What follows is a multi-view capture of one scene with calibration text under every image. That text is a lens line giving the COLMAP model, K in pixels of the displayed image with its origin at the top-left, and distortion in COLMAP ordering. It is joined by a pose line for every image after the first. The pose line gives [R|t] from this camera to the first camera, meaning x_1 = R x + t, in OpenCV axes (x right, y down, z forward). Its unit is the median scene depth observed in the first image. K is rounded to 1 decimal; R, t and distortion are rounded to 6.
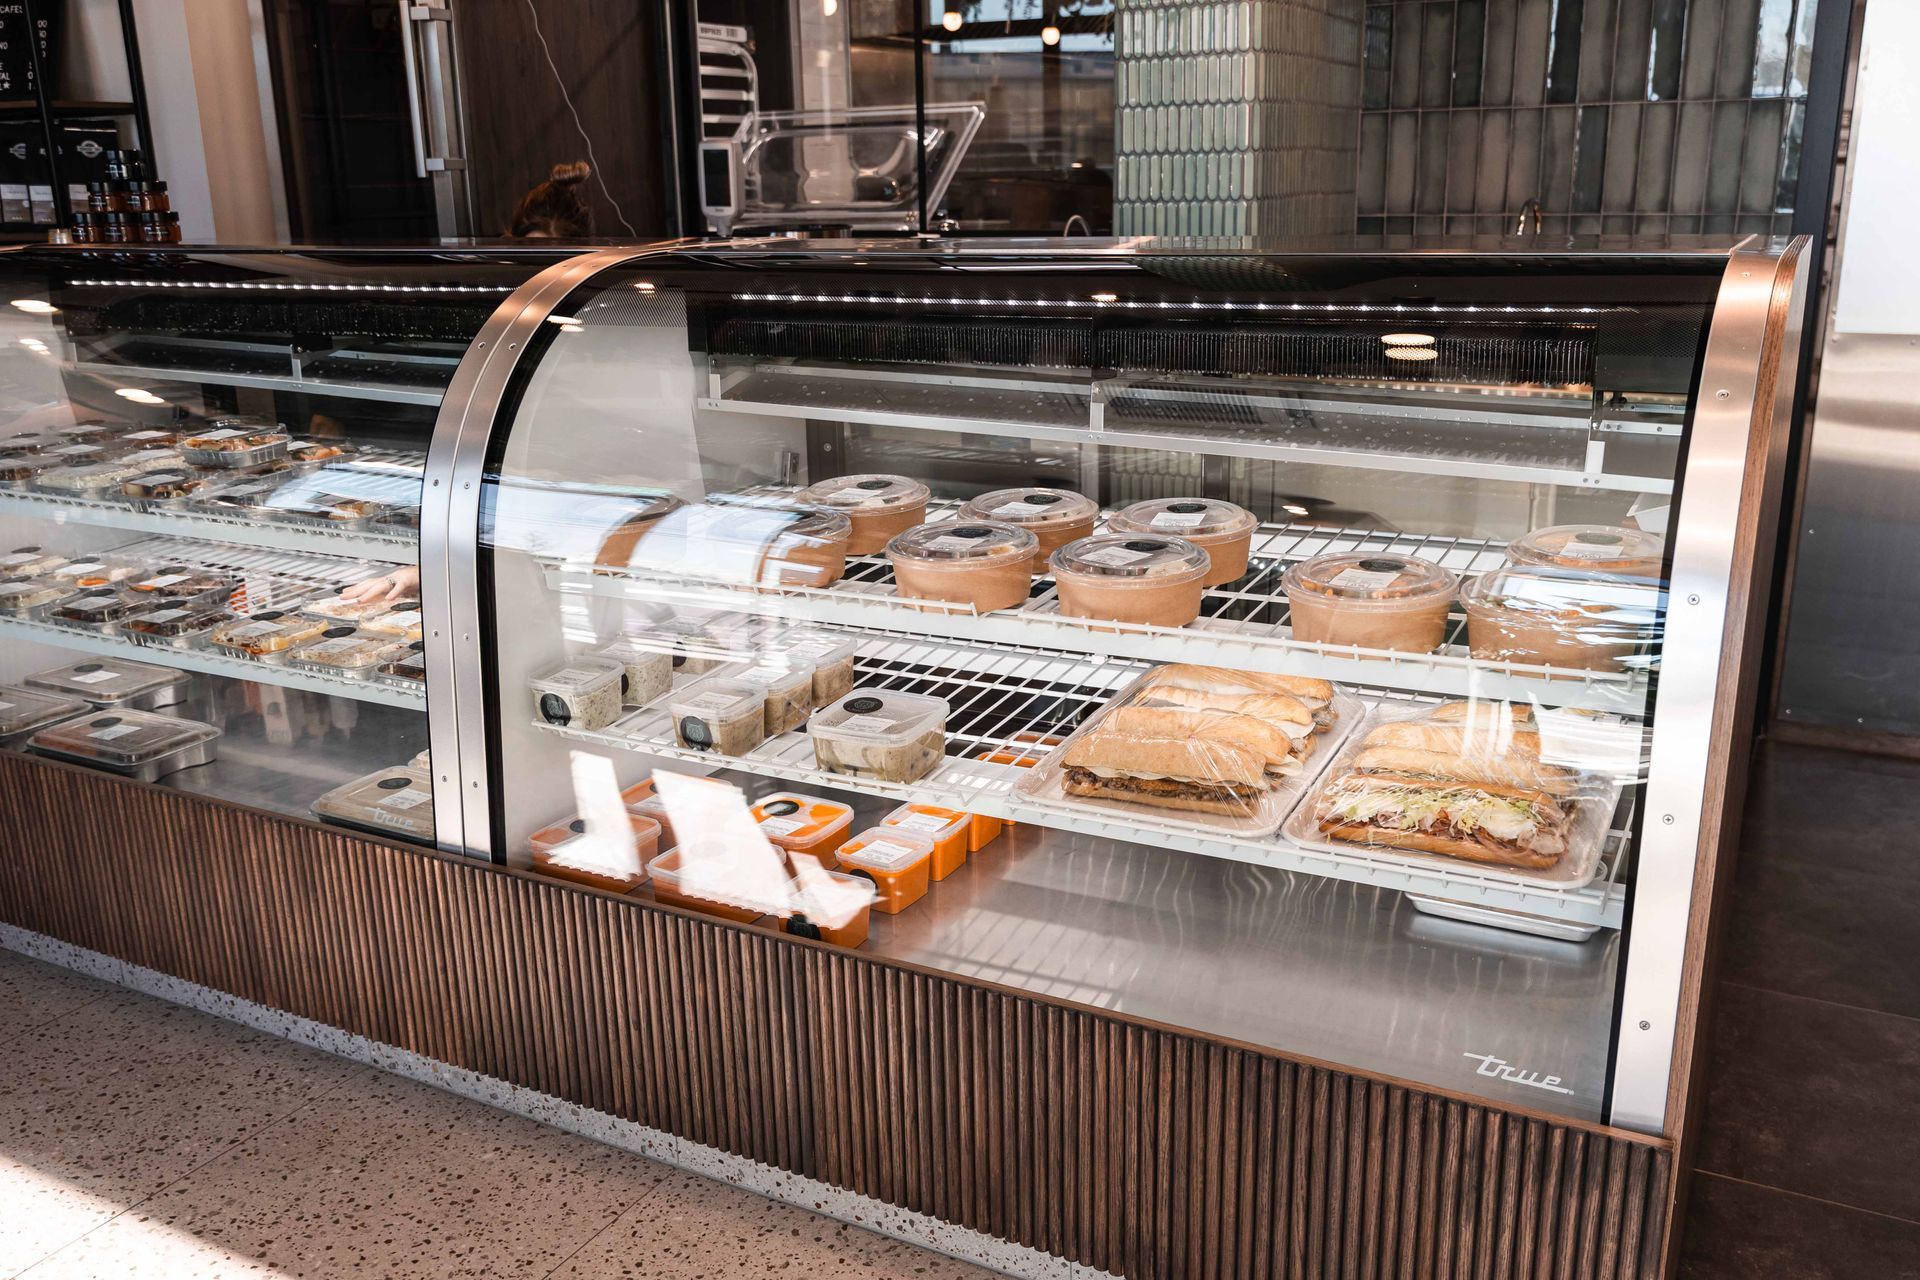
lens RADIAL K [[1650.7, 0, 960.0], [0, 1650.7, 640.0], [0, 0, 1]] dist [-0.008244, 0.005564]
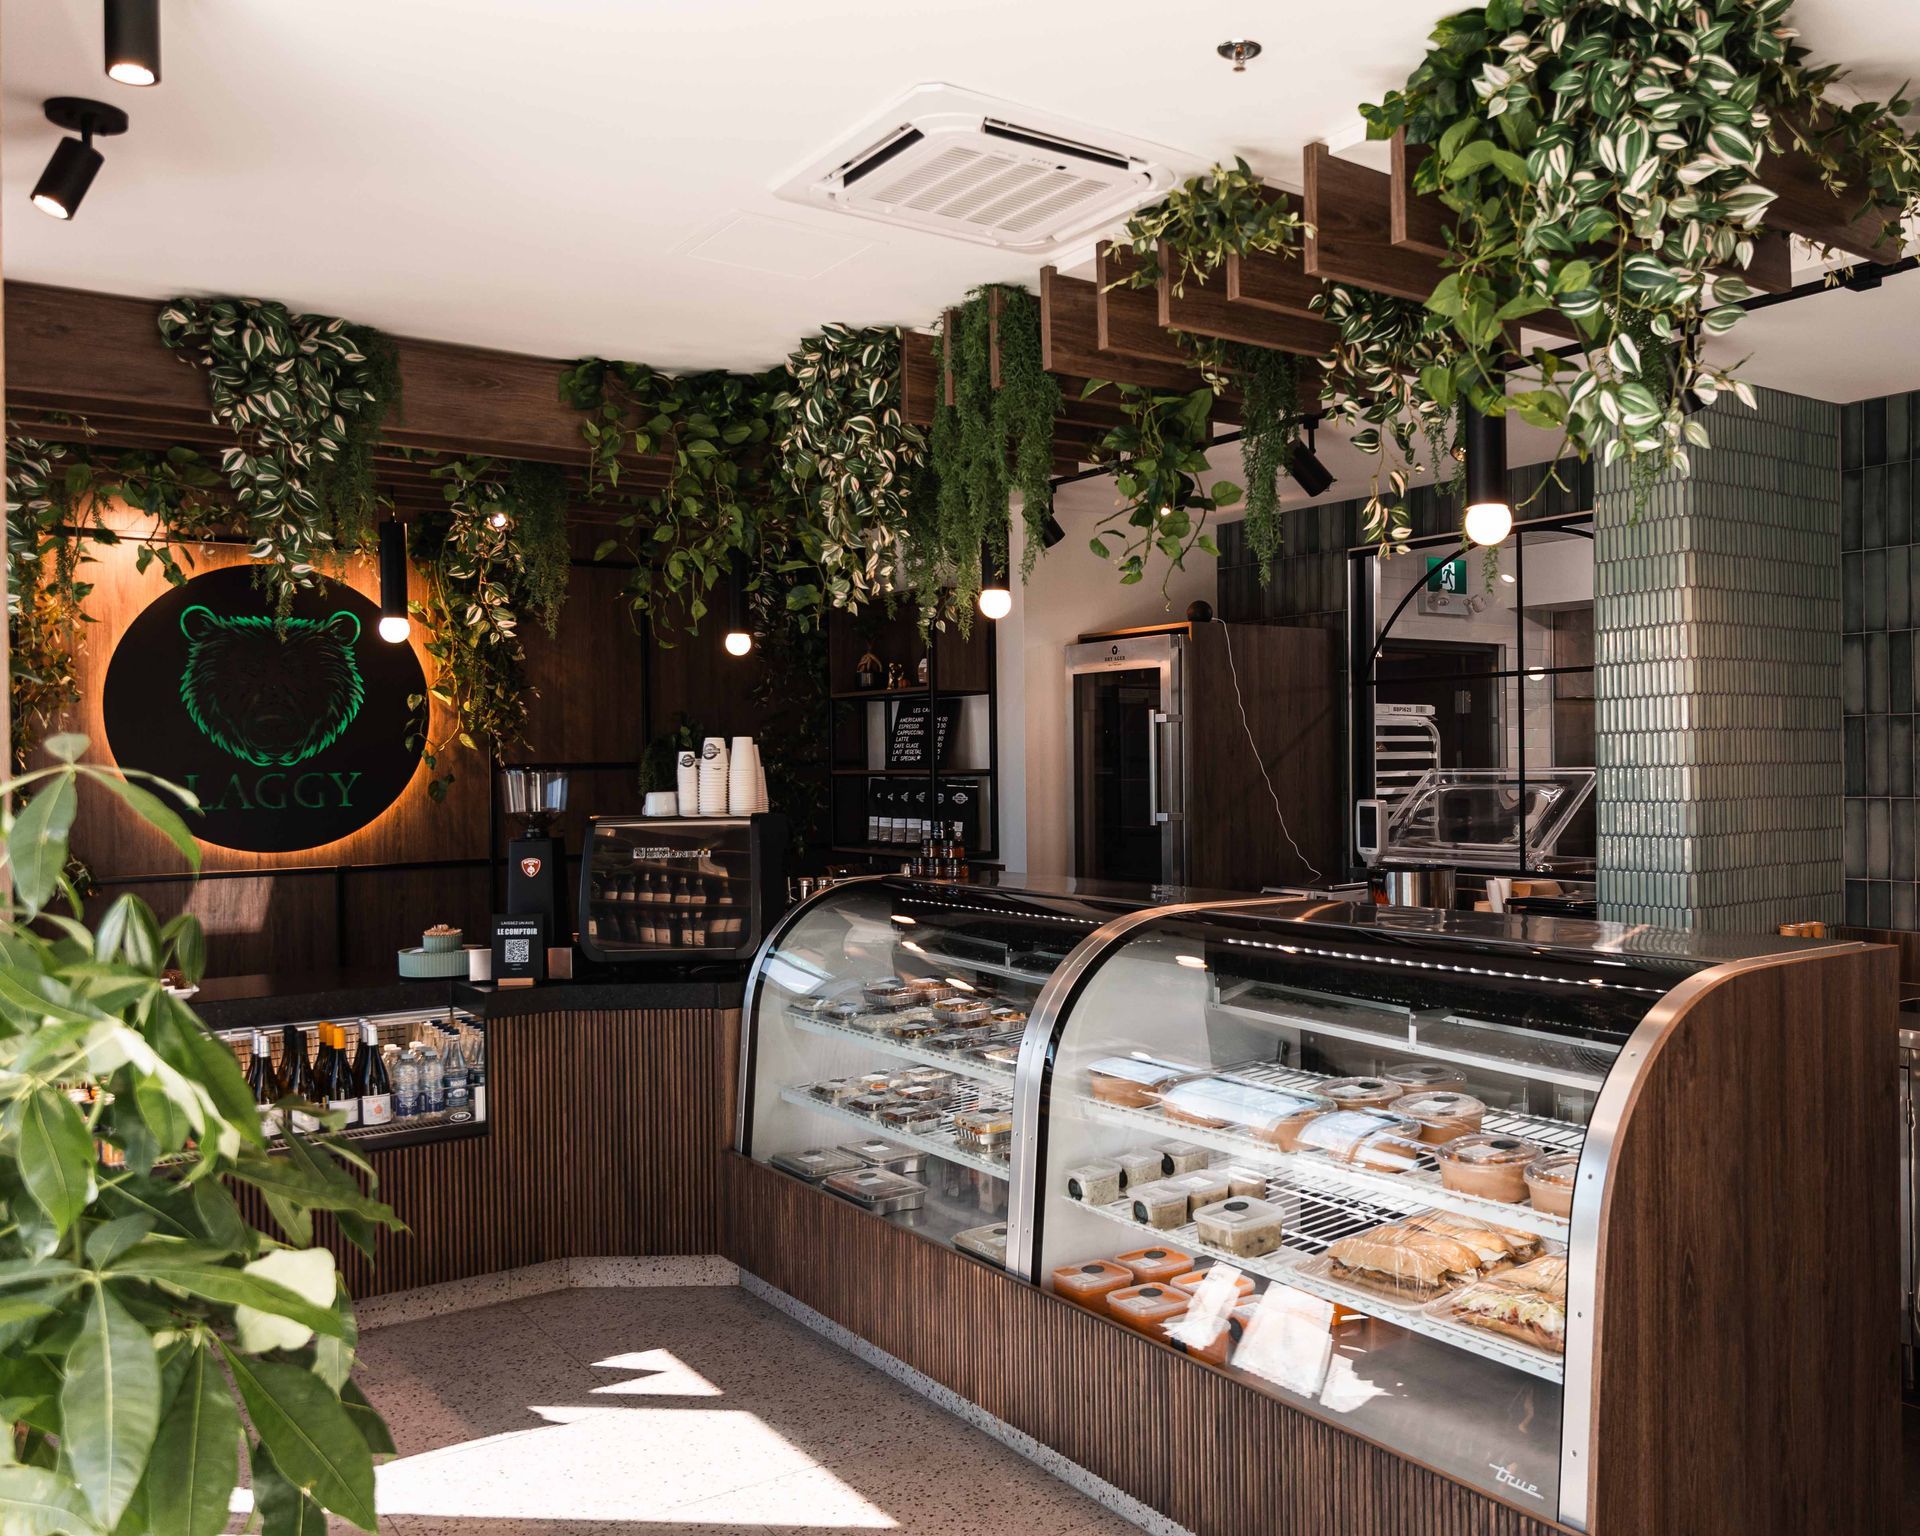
lens RADIAL K [[1635.1, 0, 1174.9], [0, 1635.1, 768.2], [0, 0, 1]] dist [0.003894, 0.003506]
pose [[0.916357, 0.012093, -0.400180, 0.408987], [-0.116201, 0.964551, -0.236936, 0.010426], [0.383129, 0.263620, 0.885278, -0.419927]]
